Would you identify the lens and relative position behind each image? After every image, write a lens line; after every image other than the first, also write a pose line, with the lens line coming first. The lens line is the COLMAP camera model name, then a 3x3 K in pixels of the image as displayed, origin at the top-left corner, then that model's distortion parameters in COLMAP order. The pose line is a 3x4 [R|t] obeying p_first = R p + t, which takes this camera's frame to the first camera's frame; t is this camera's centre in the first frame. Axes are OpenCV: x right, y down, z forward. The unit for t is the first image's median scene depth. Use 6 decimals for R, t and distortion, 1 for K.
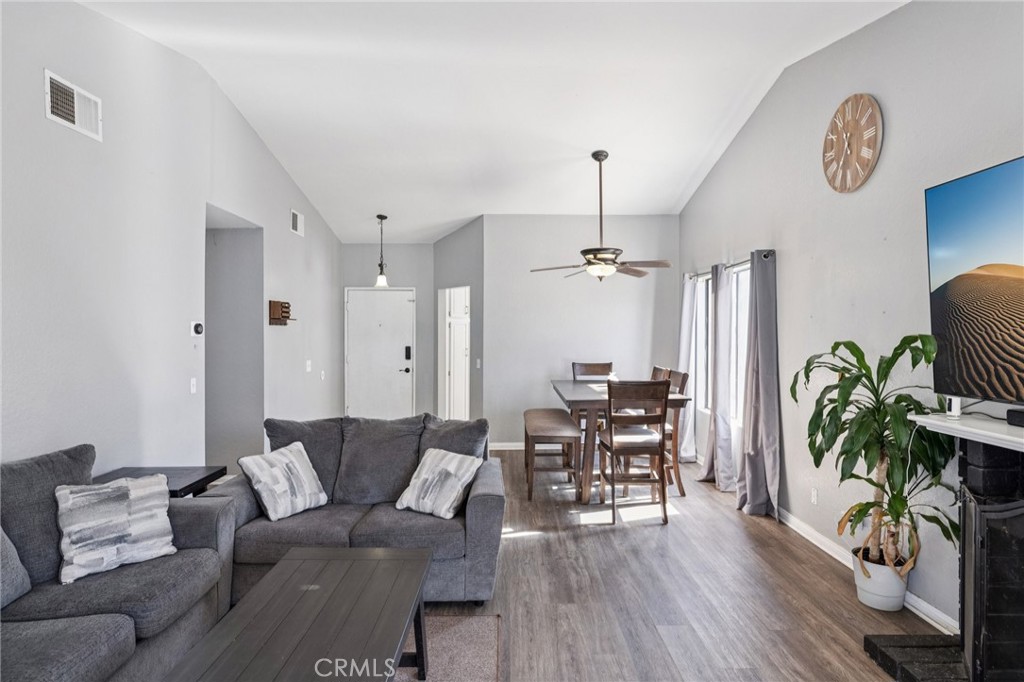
lens RADIAL K [[568.8, 0, 511.4], [0, 568.8, 337.7], [0, 0, 1]] dist [0.003129, -0.000001]
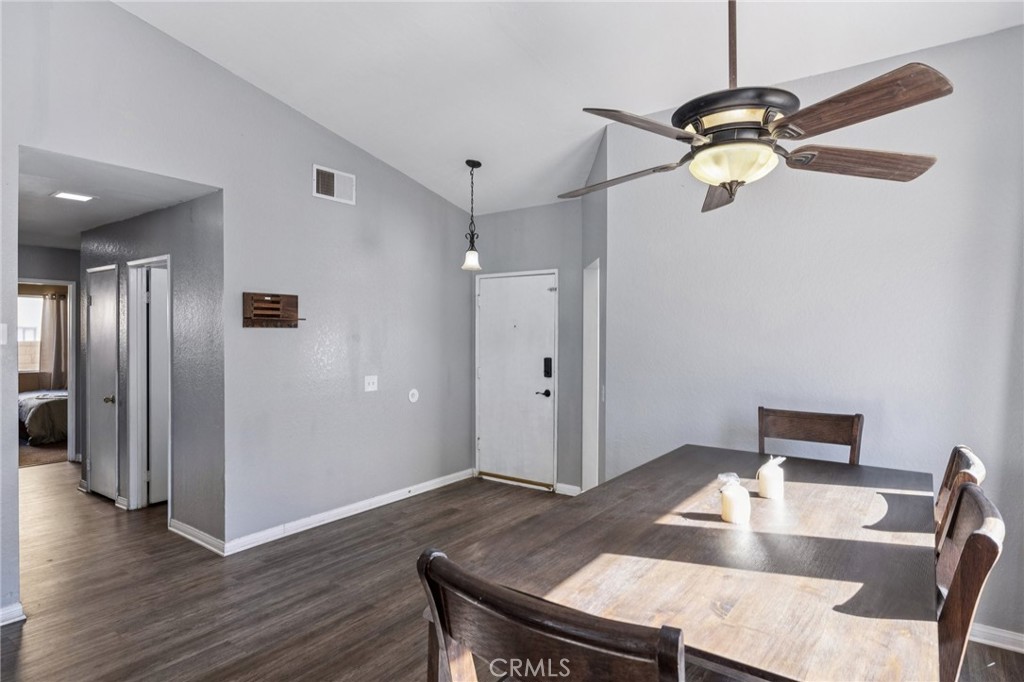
lens RADIAL K [[559.8, 0, 515.9], [0, 559.8, 337.0], [0, 0, 1]] dist [0.002419, 0.000213]
pose [[0.804537, 0.003866, -0.593890, 0.330727], [-0.006309, 0.999978, -0.002037, -0.013876], [0.593869, 0.005385, 0.804544, 0.825447]]
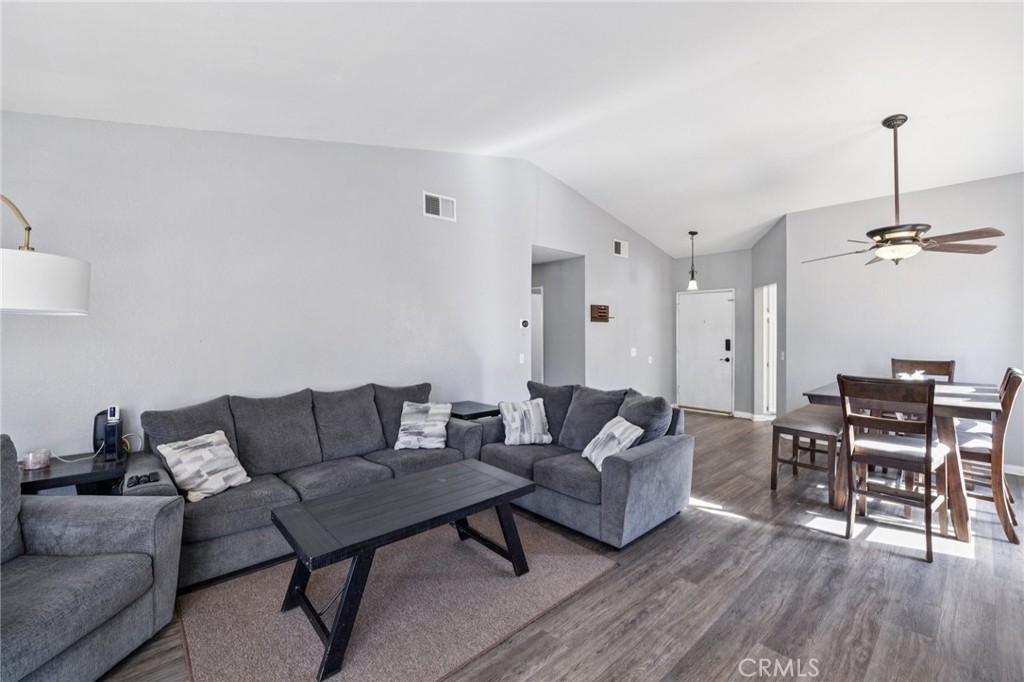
lens RADIAL K [[424.9, 0, 515.5], [0, 424.9, 331.1], [0, 0, 1]] dist [0.000944, 0.000168]
pose [[0.668847, -0.000908, -0.743400, 0.323052], [-0.006705, 0.999951, -0.007254, 0.014328], [0.743370, 0.009836, 0.668808, 0.171028]]
